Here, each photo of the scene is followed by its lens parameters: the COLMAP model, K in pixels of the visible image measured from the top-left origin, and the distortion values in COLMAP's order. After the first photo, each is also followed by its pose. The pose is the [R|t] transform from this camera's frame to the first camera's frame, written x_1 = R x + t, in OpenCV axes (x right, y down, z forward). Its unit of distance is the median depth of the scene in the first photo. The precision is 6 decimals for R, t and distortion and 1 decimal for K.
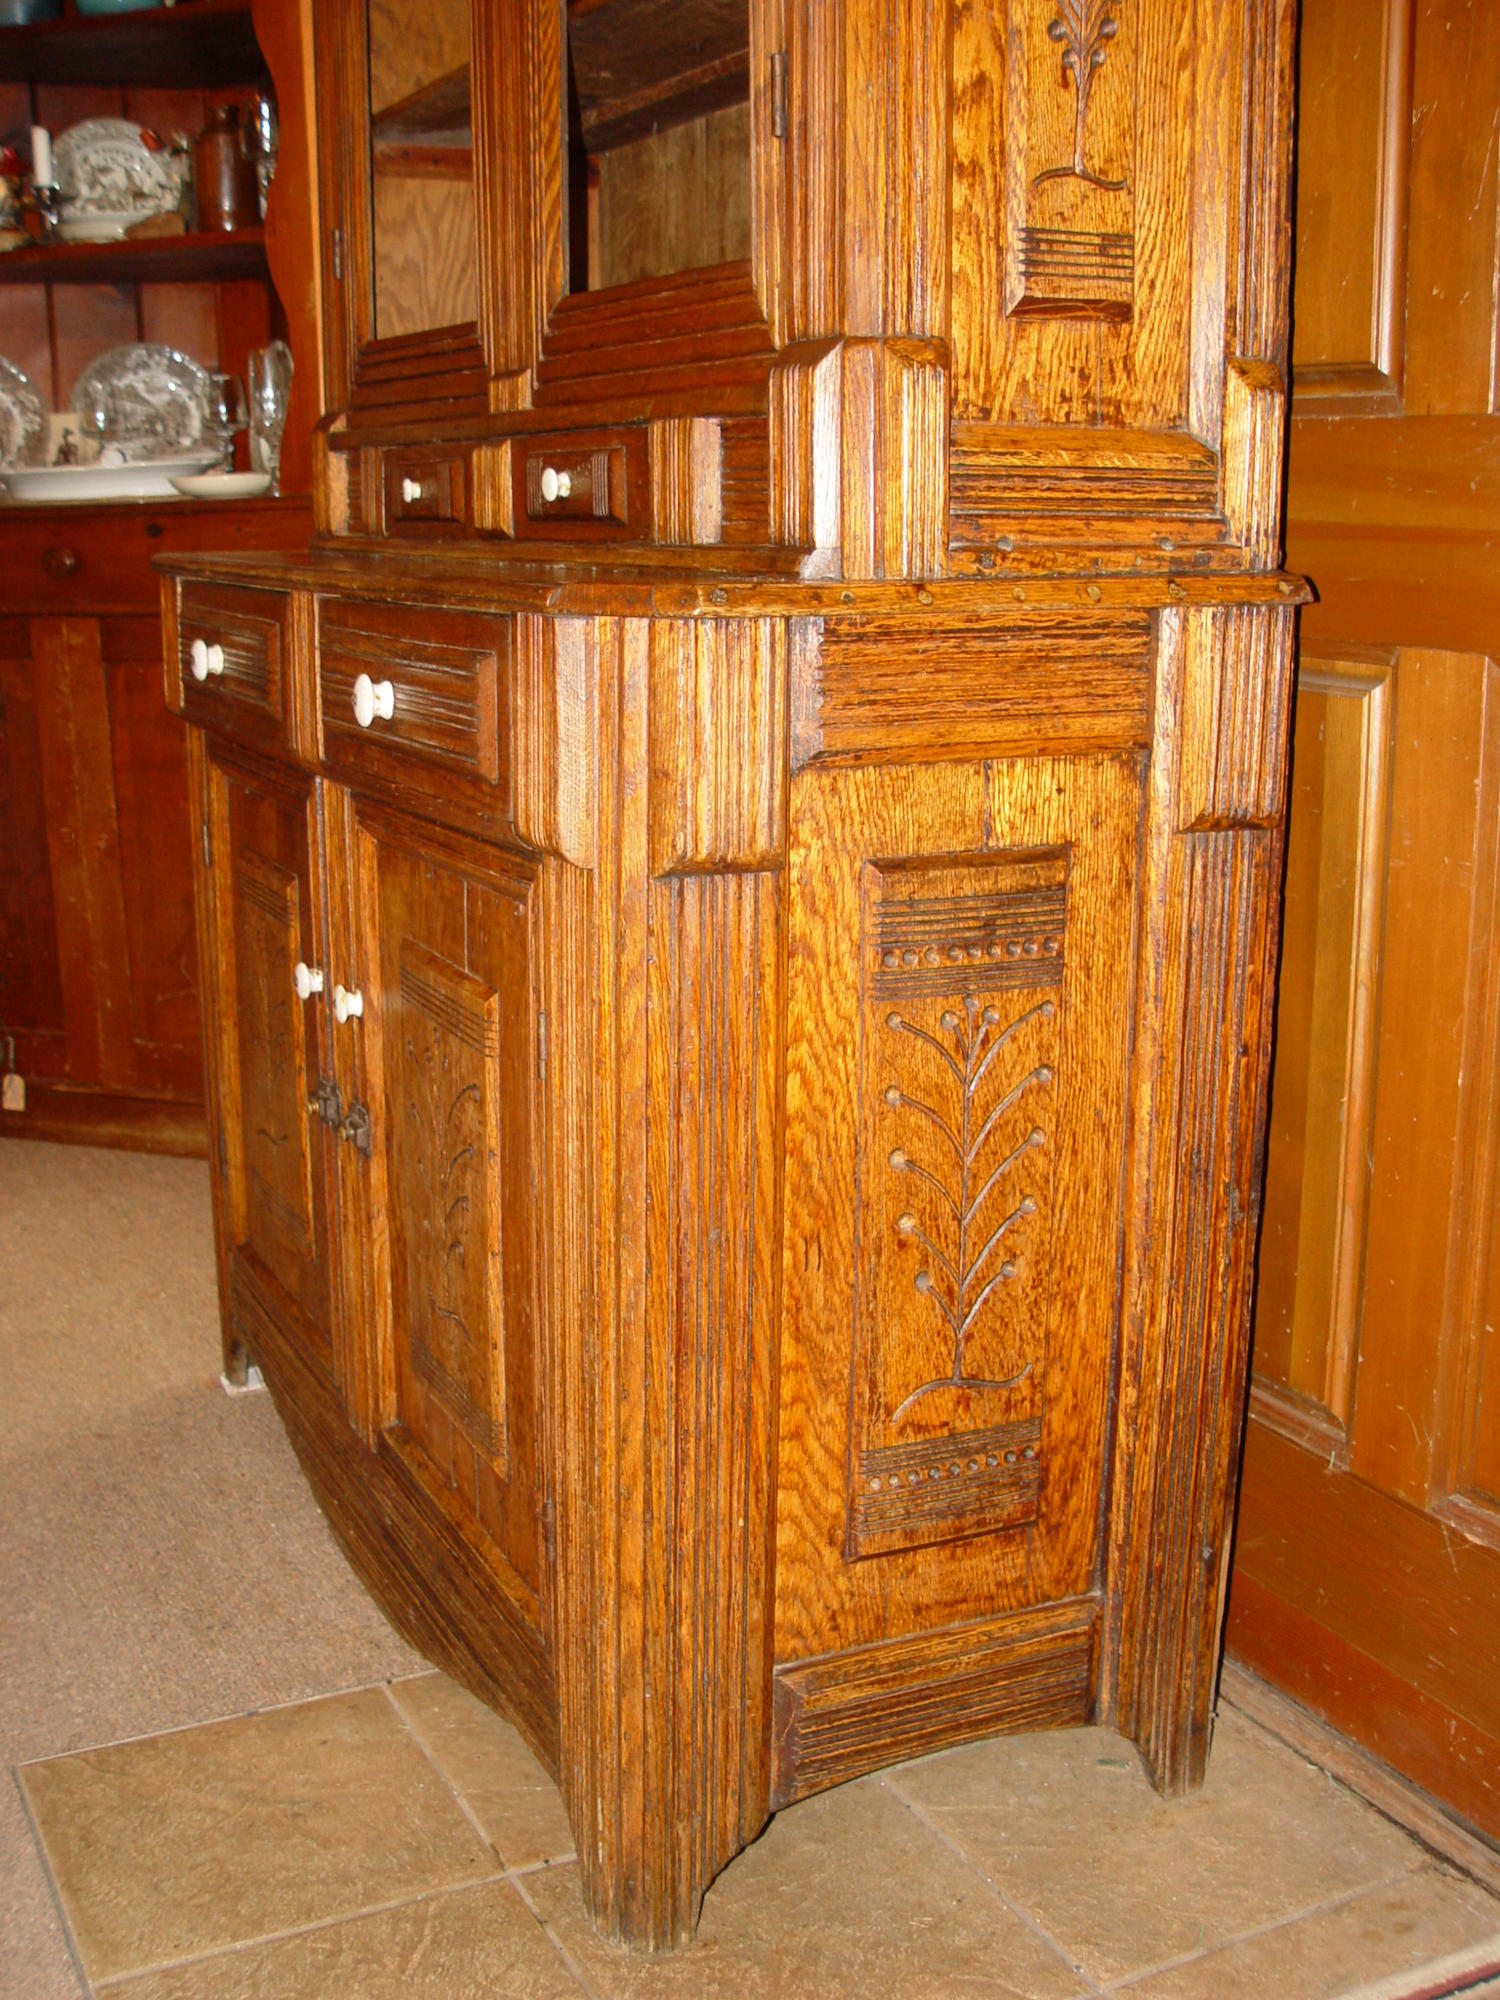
lens RADIAL K [[2279.8, 0, 698.1], [0, 2279.8, 1018.1], [0, 0, 1]] dist [-0.220519, 0.291092]
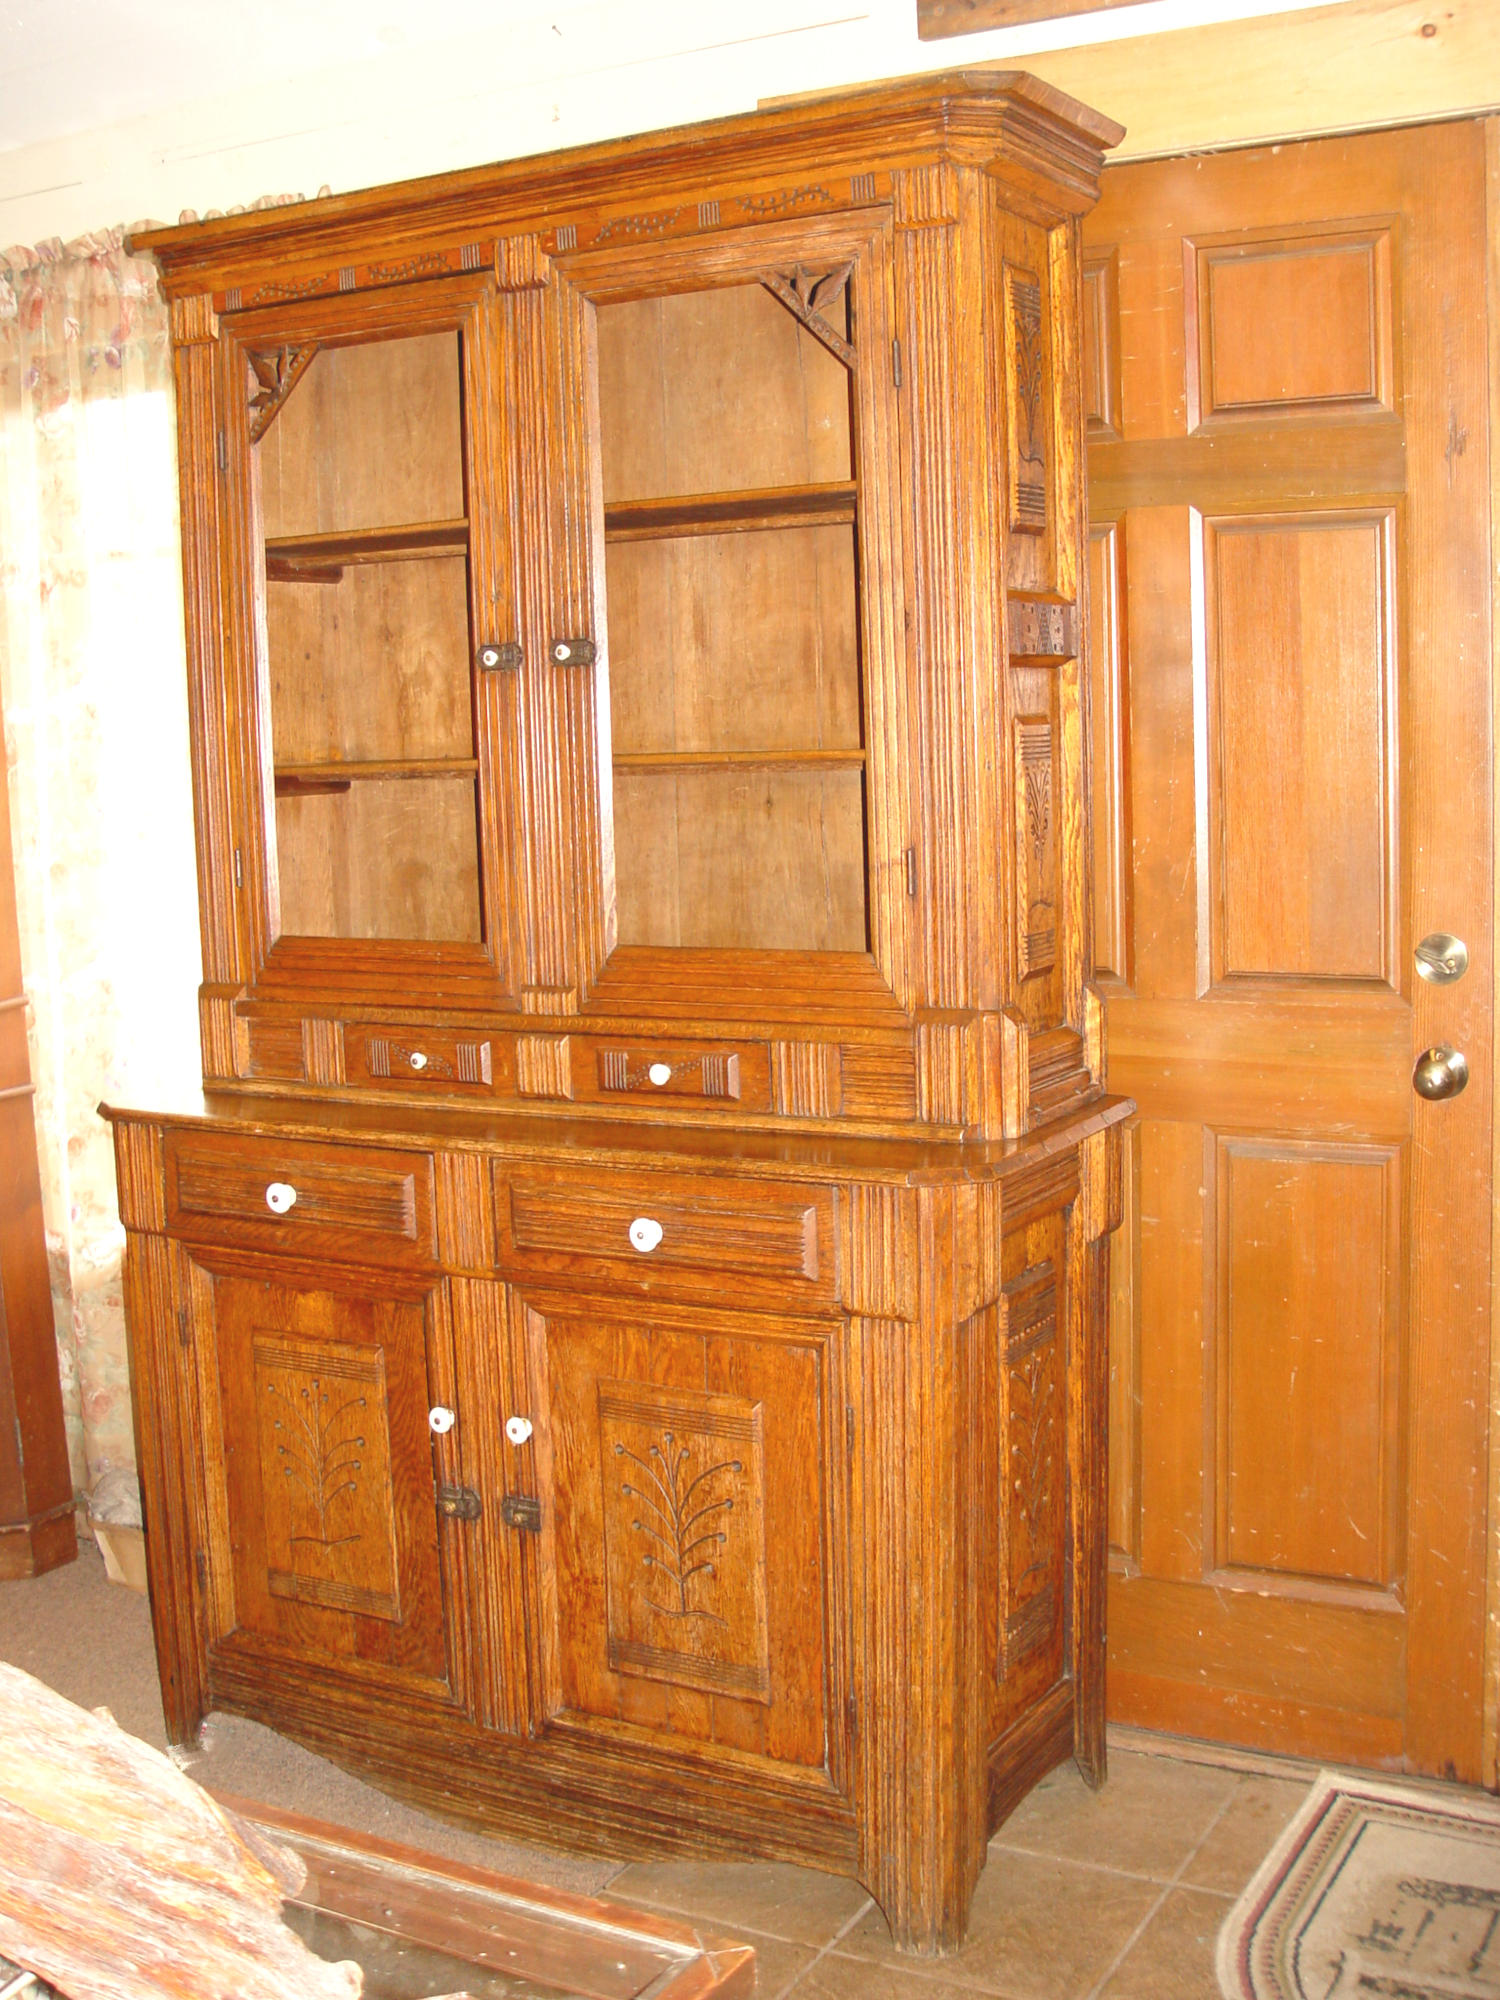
lens RADIAL K [[2264.1, 0, 682.1], [0, 2264.1, 942.6], [0, 0, 1]] dist [-0.217805, 0.261575]
pose [[0.827872, -0.080416, 0.555122, -1.034044], [0.157622, 0.983144, -0.092647, -0.201600], [-0.538315, 0.164199, 0.826593, -0.363592]]
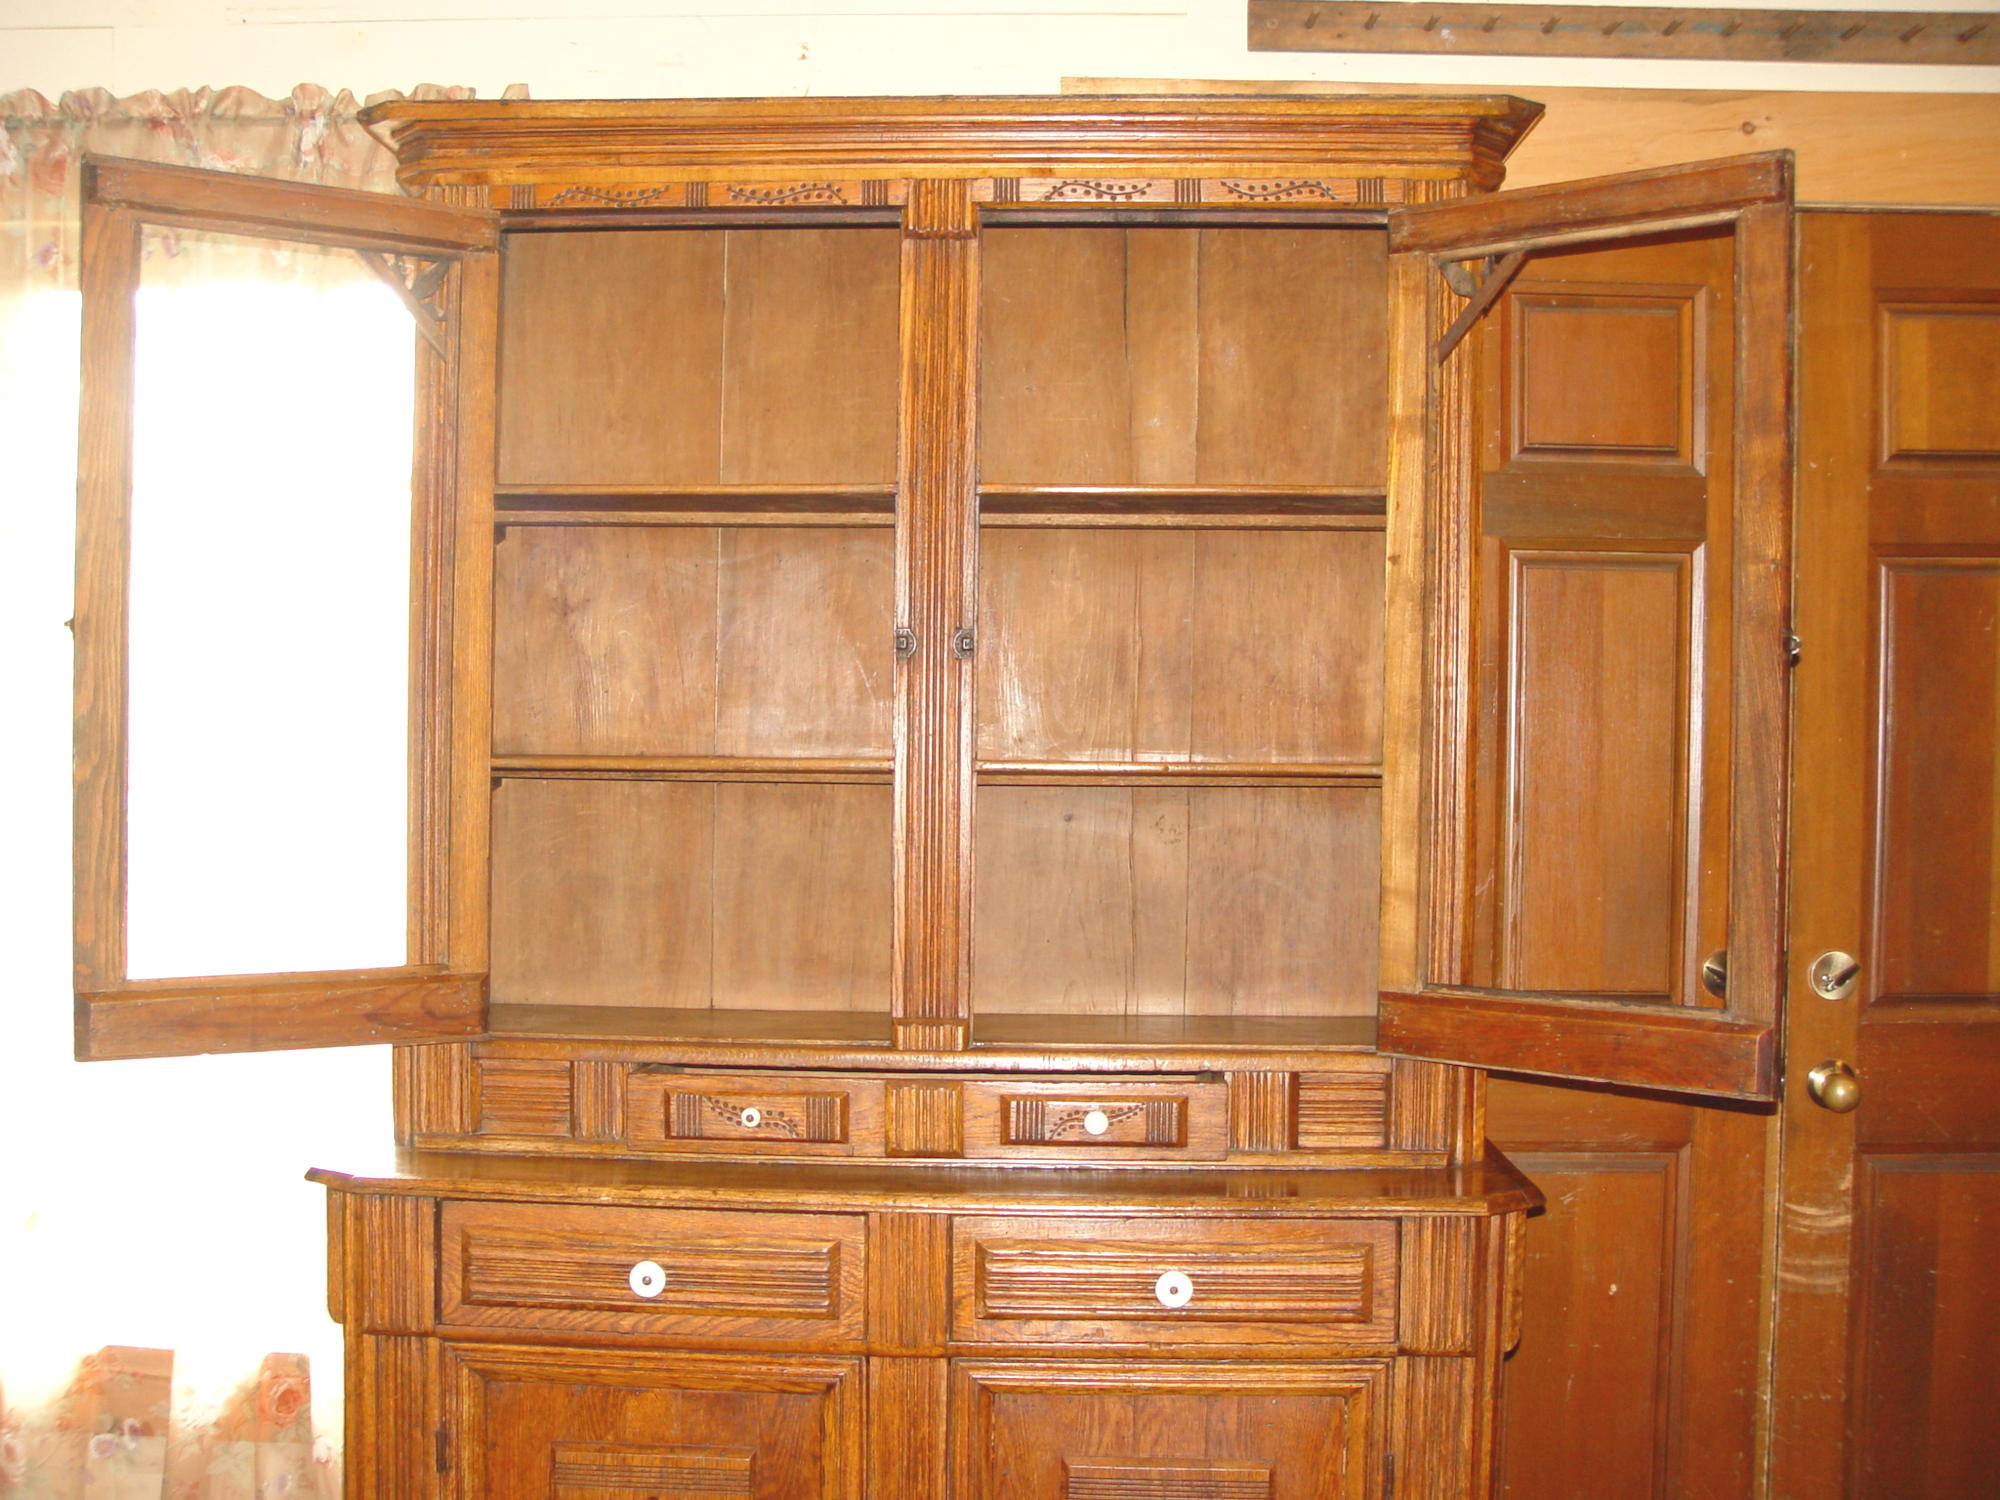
lens RADIAL K [[2279.8, 0, 922.5], [0, 2279.8, 752.3], [0, 0, 1]] dist [-0.220519, 0.291092]
pose [[0.476440, -0.000769, 0.879206, -1.545681], [0.187632, 0.977051, -0.100823, -0.376941], [-0.858952, 0.213003, 0.465651, 0.423019]]
